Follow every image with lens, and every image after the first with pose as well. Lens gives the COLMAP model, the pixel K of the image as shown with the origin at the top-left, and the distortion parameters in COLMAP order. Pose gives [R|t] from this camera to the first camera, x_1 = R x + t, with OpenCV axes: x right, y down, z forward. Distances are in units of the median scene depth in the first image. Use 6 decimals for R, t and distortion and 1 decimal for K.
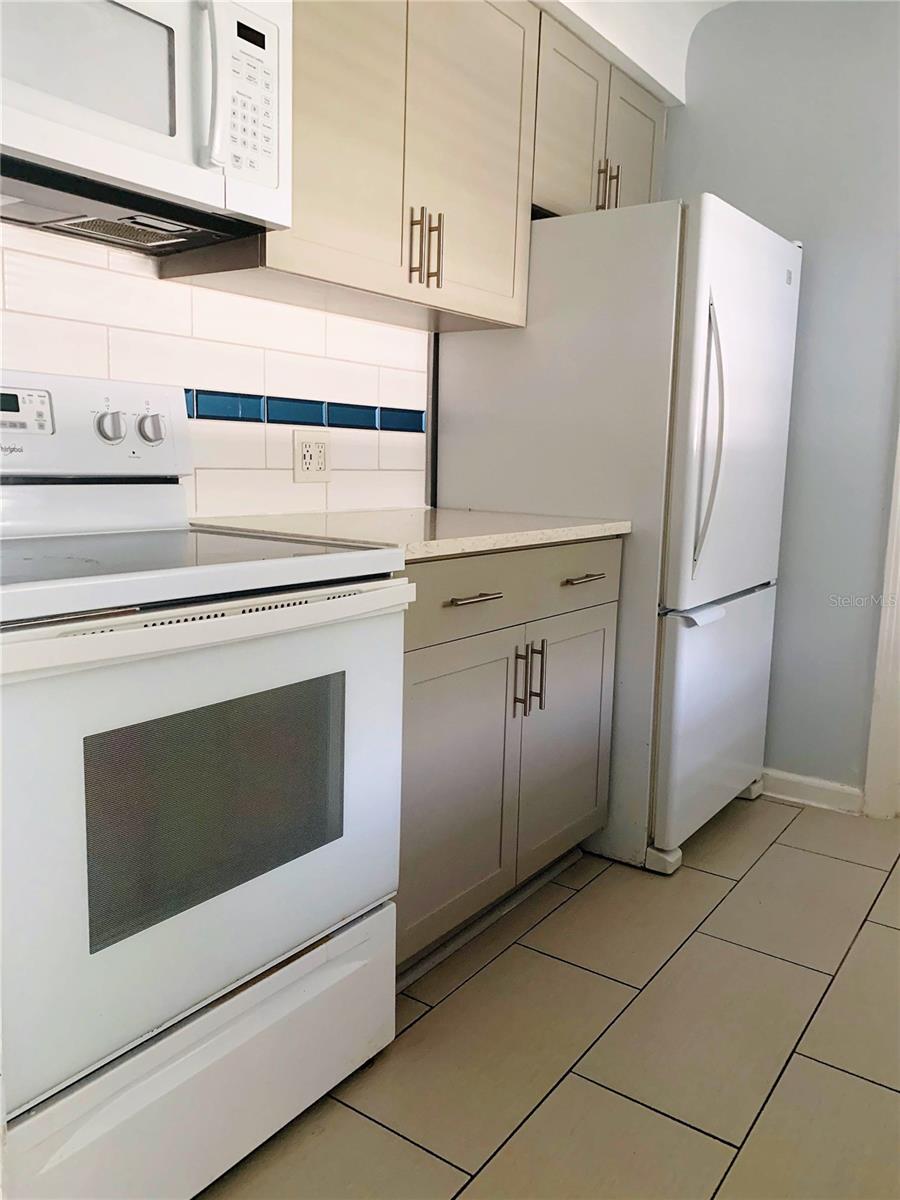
lens RADIAL K [[923.6, 0, 449.4], [0, 923.6, 596.0], [0, 0, 1]] dist [0.048967, -0.048317]
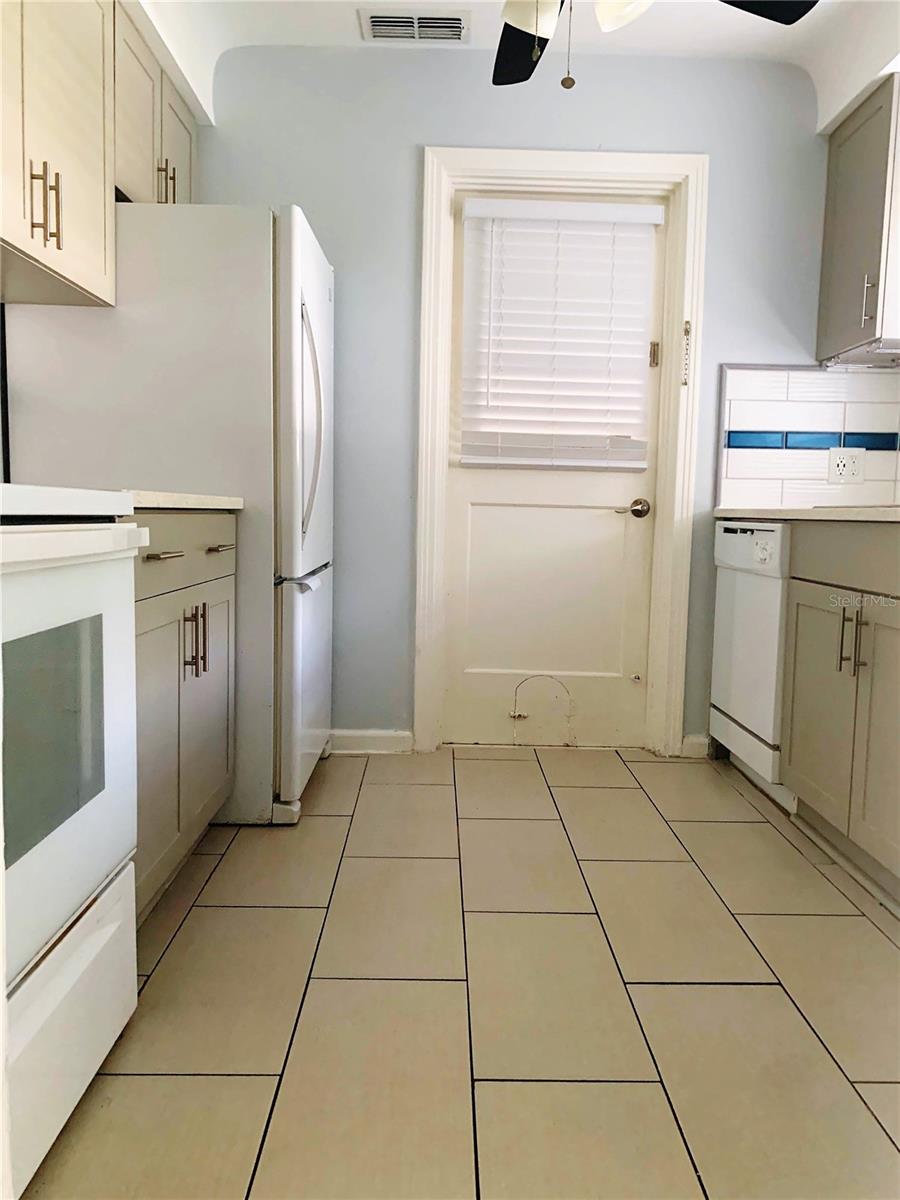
lens RADIAL K [[923.6, 0, 435.3], [0, 923.6, 606.0], [0, 0, 1]] dist [0.048967, -0.048317]
pose [[0.813817, -0.067831, 0.577148, -0.253397], [0.088700, 0.996026, -0.008013, 0.072798], [-0.574311, 0.057715, 0.816600, 0.004632]]
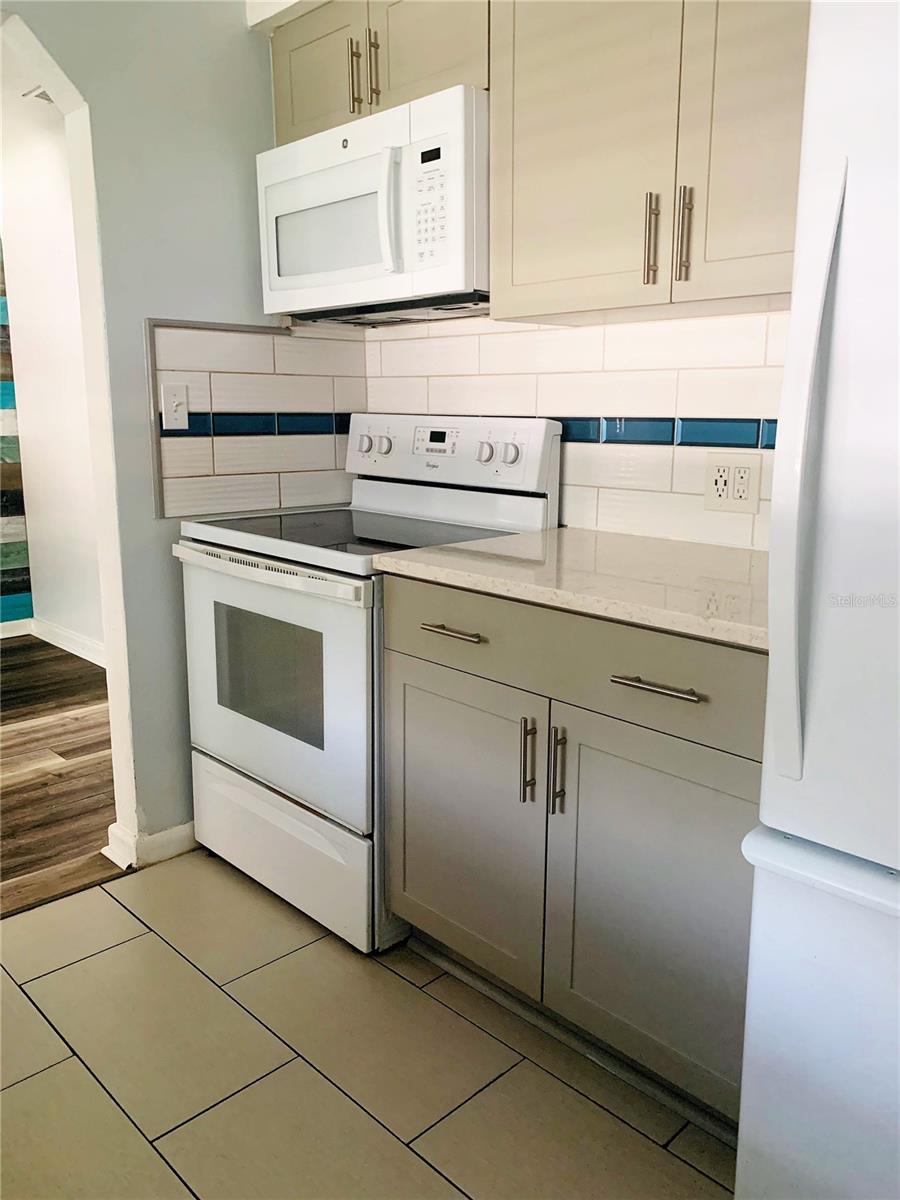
lens RADIAL K [[923.6, 0, 450.8], [0, 923.6, 599.3], [0, 0, 1]] dist [0.048967, -0.048317]
pose [[-0.174857, 0.172660, -0.969337, 0.771034], [-0.158499, 0.966728, 0.200787, -0.179096], [0.971752, 0.188748, -0.141673, 0.892519]]
